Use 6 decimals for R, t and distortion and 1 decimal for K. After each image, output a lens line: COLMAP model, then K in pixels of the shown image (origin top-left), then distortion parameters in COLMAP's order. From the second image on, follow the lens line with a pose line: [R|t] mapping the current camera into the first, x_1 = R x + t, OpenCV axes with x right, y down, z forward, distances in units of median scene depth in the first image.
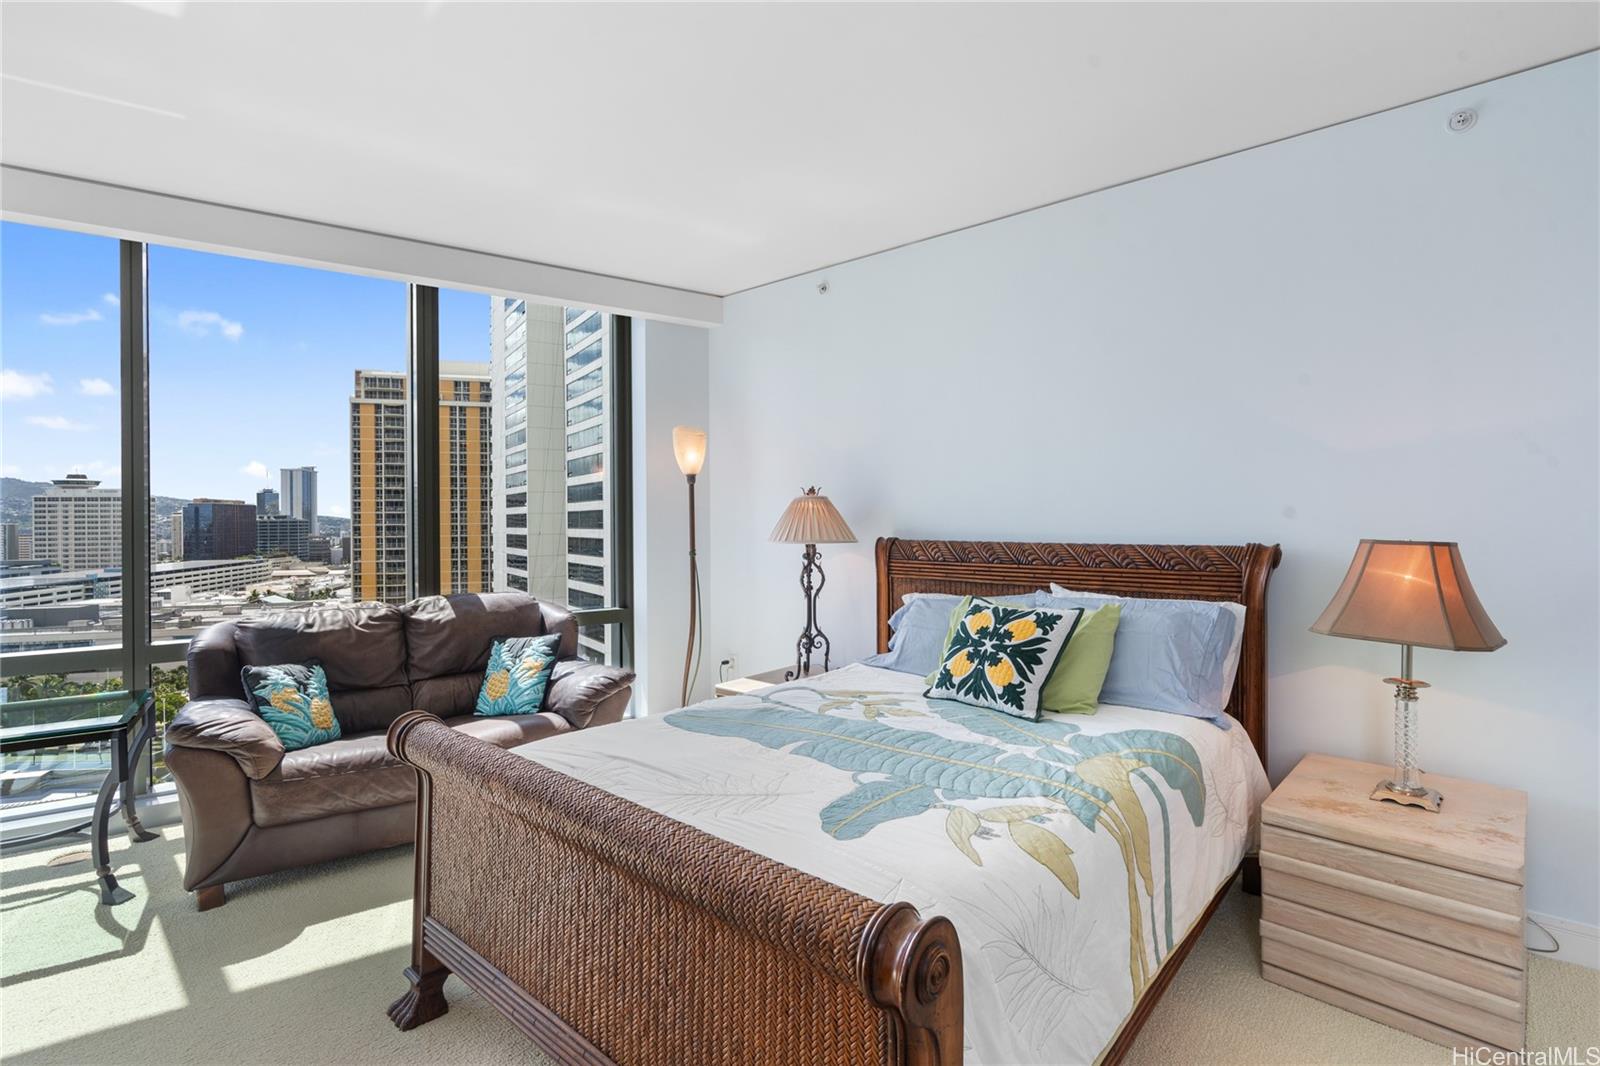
lens RADIAL K [[759.8, 0, 802.3], [0, 759.8, 524.0], [0, 0, 1]] dist [-0.011451, 0.001895]
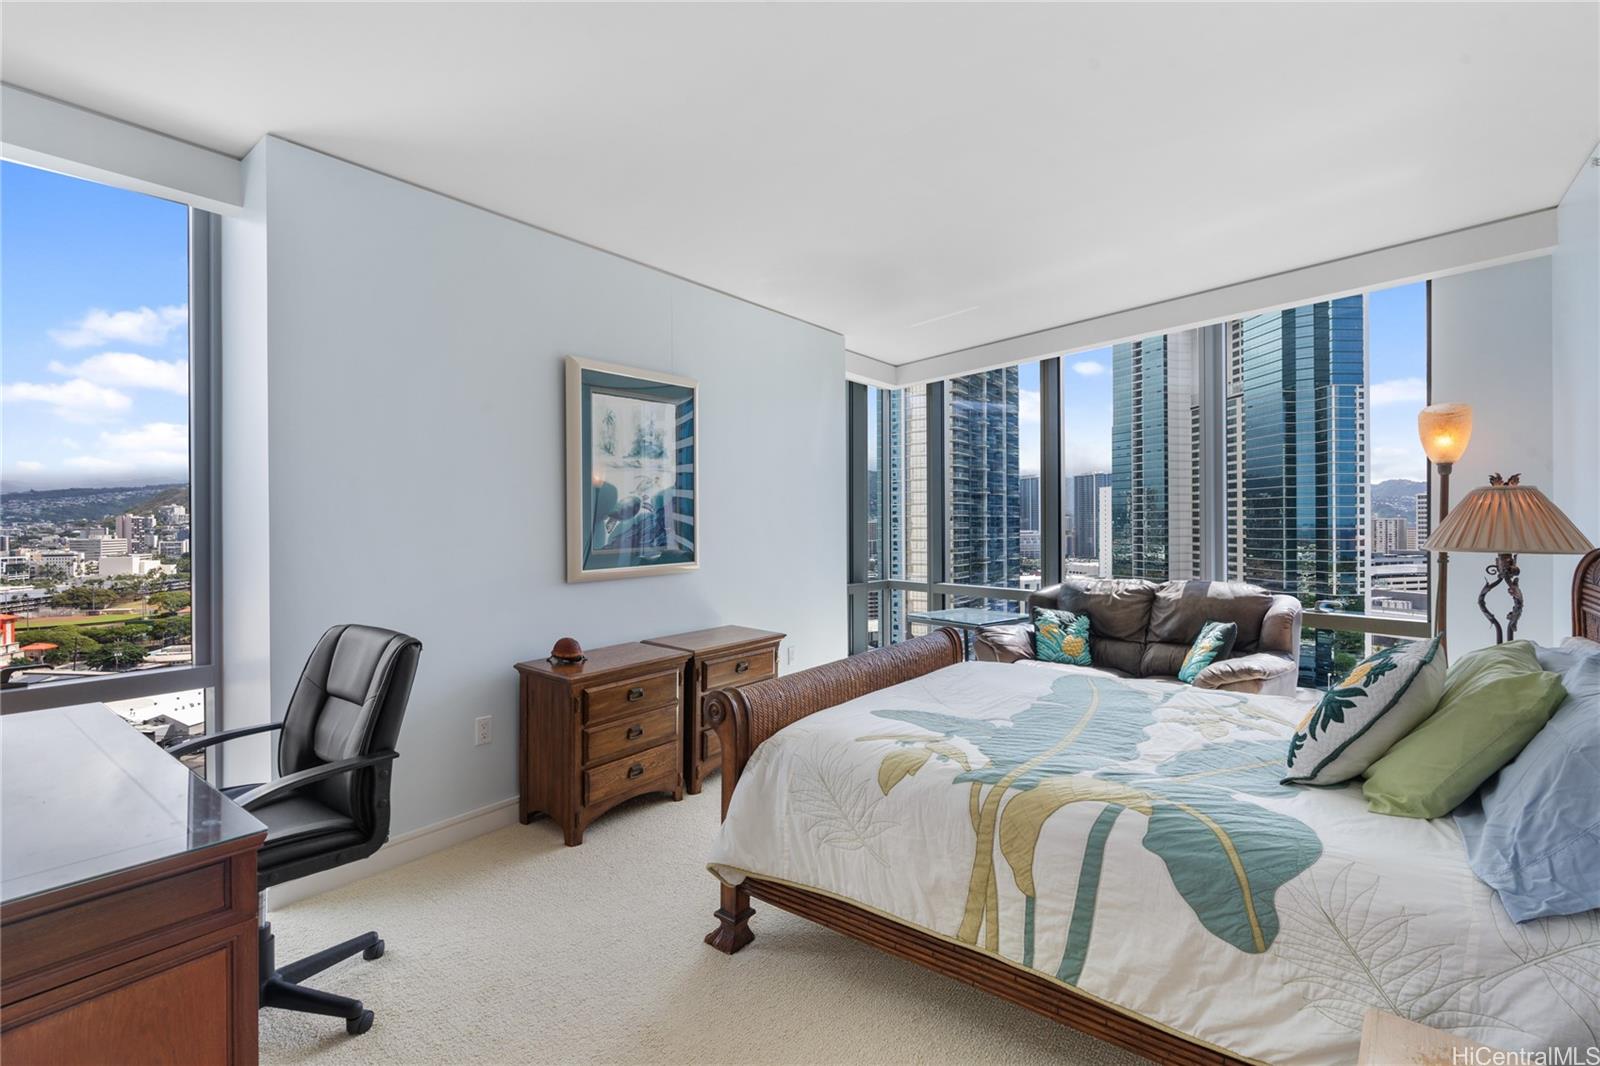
lens RADIAL K [[731.1, 0, 795.2], [0, 731.1, 524.9], [0, 0, 1]] dist [-0.013910, 0.003893]
pose [[0.030612, 0.007012, -0.999507, 0.946985], [0.001990, 0.999973, 0.007076, -0.009154], [0.999529, -0.002206, 0.030597, 0.438131]]
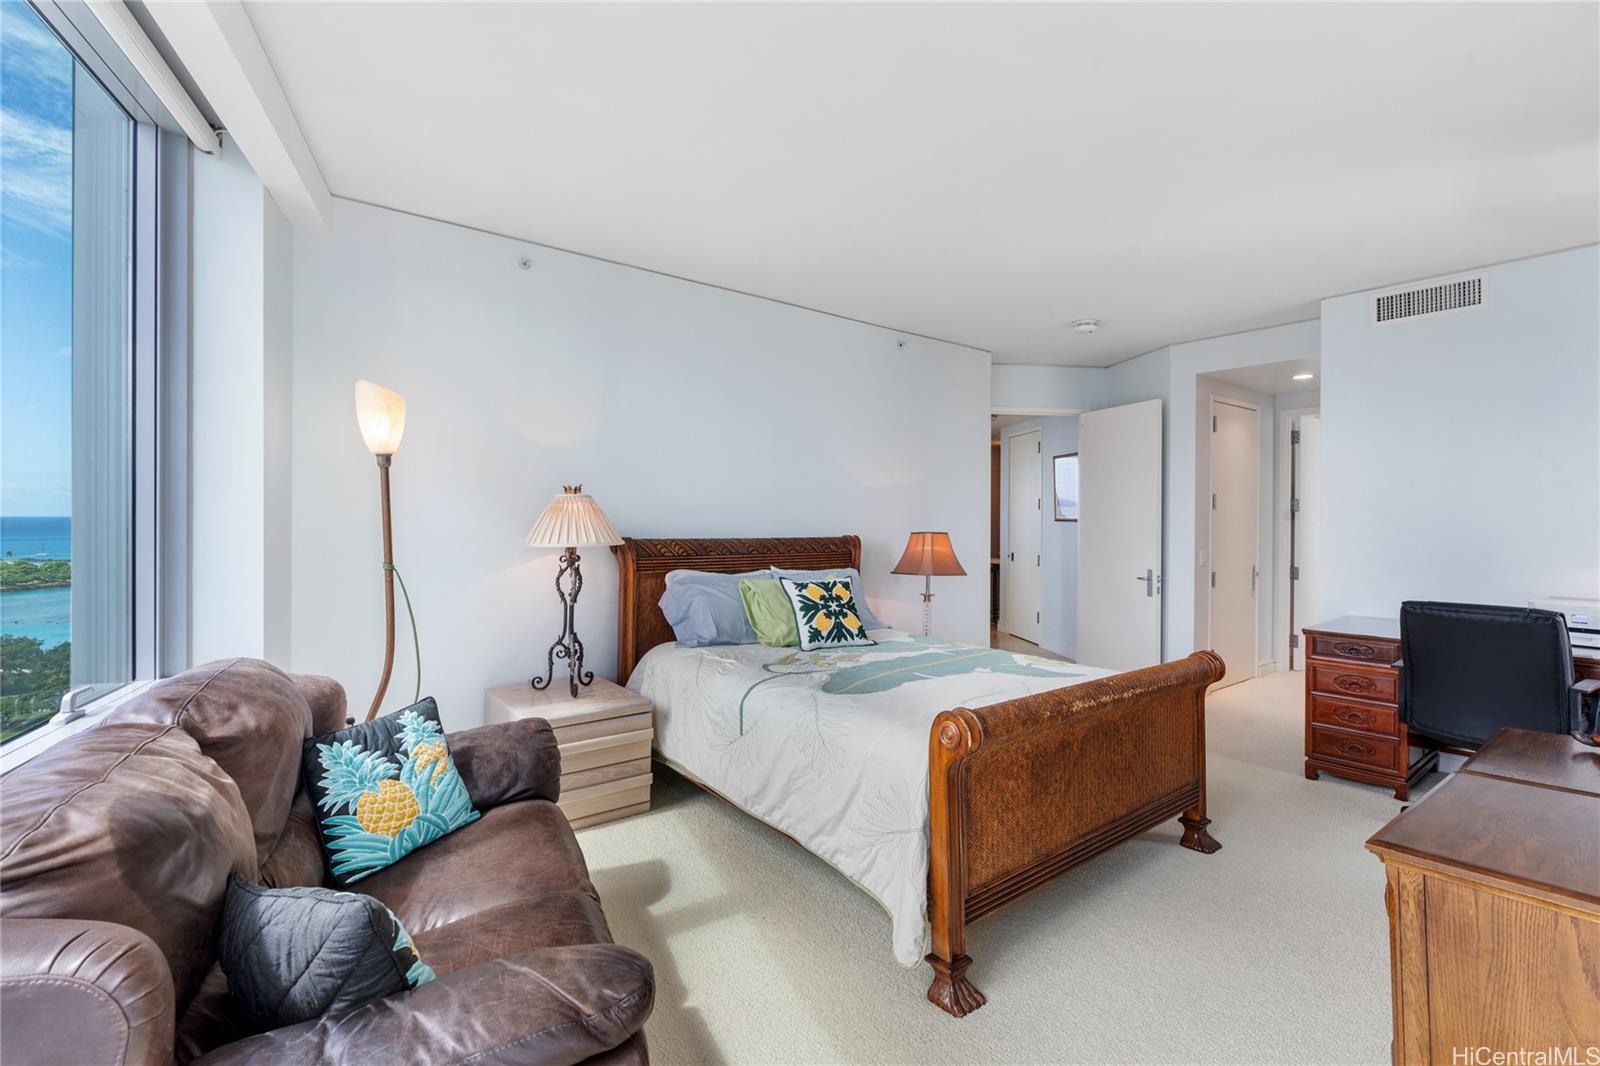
lens RADIAL K [[731.1, 0, 812.5], [0, 731.1, 524.4], [0, 0, 1]] dist [-0.013910, 0.003893]
pose [[0.175258, -0.001221, 0.984522, -1.173894], [-0.002118, 0.999996, 0.001617, -0.003357], [-0.984520, -0.002368, 0.175255, 0.785341]]
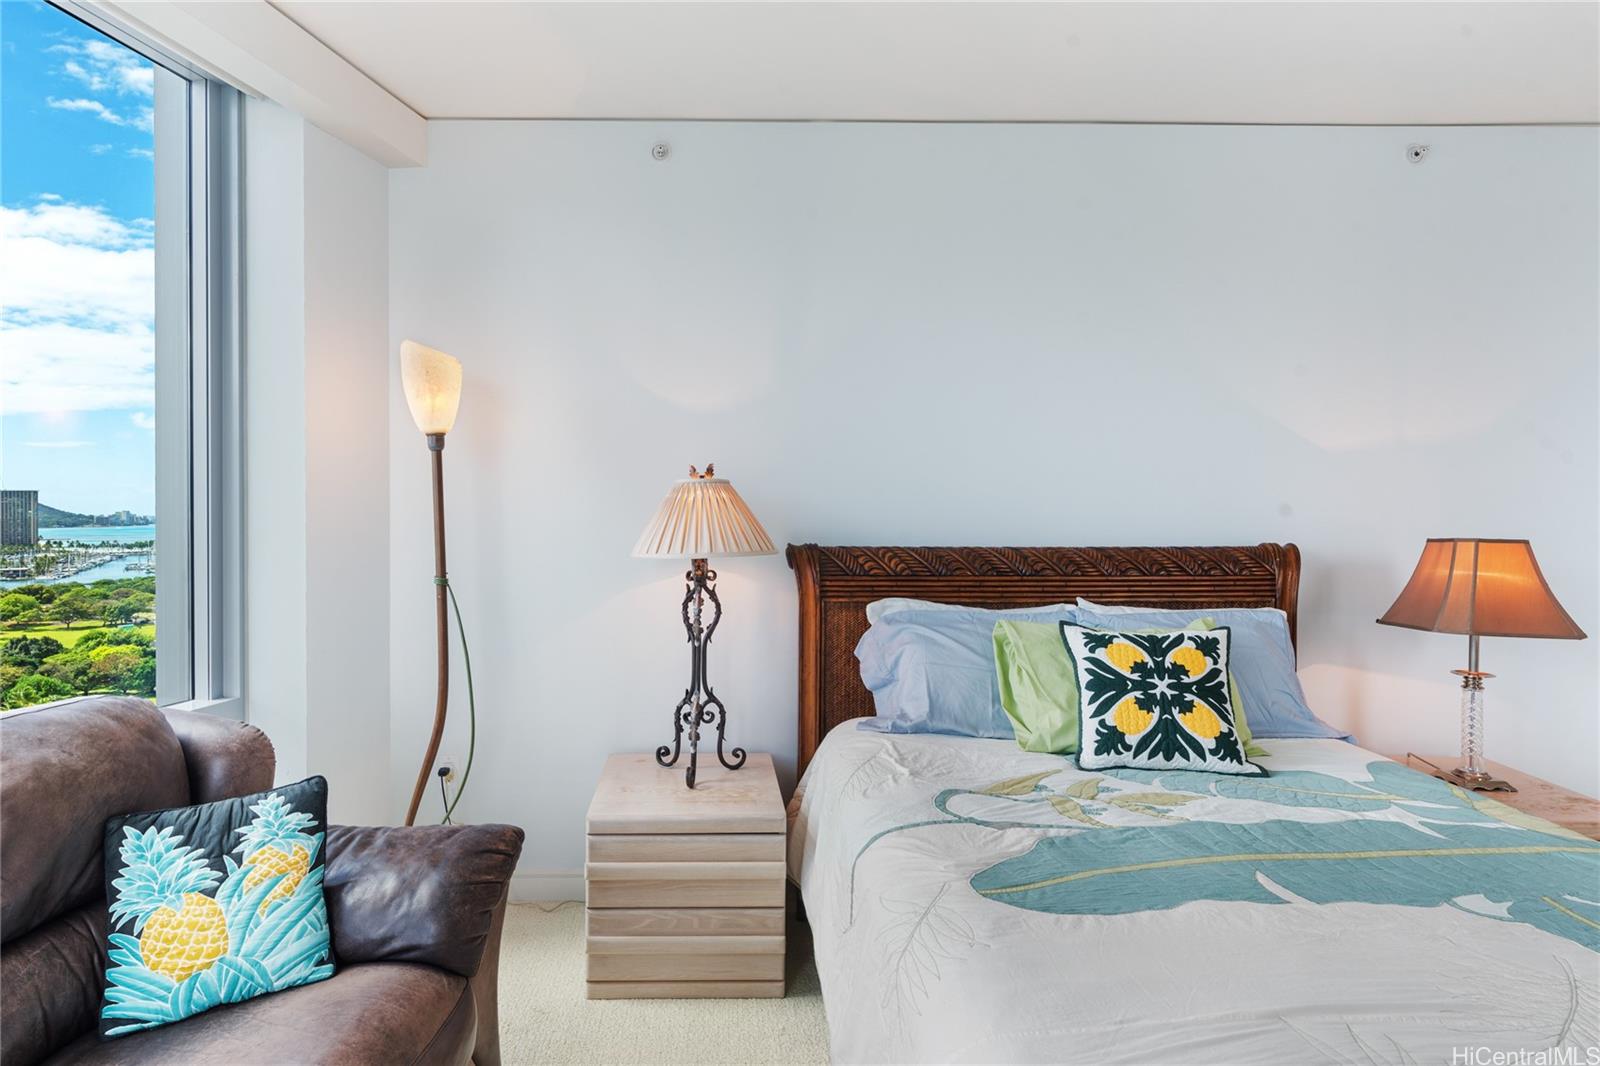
lens RADIAL K [[926.0, 0, 727.3], [0, 926.0, 512.5], [0, 0, 1]] dist [0.000779, -0.002863]
pose [[0.746242, 0.001615, 0.665672, -0.684447], [0.002212, 0.999986, -0.004907, -0.008659], [-0.665671, 0.005134, 0.746228, 0.598250]]
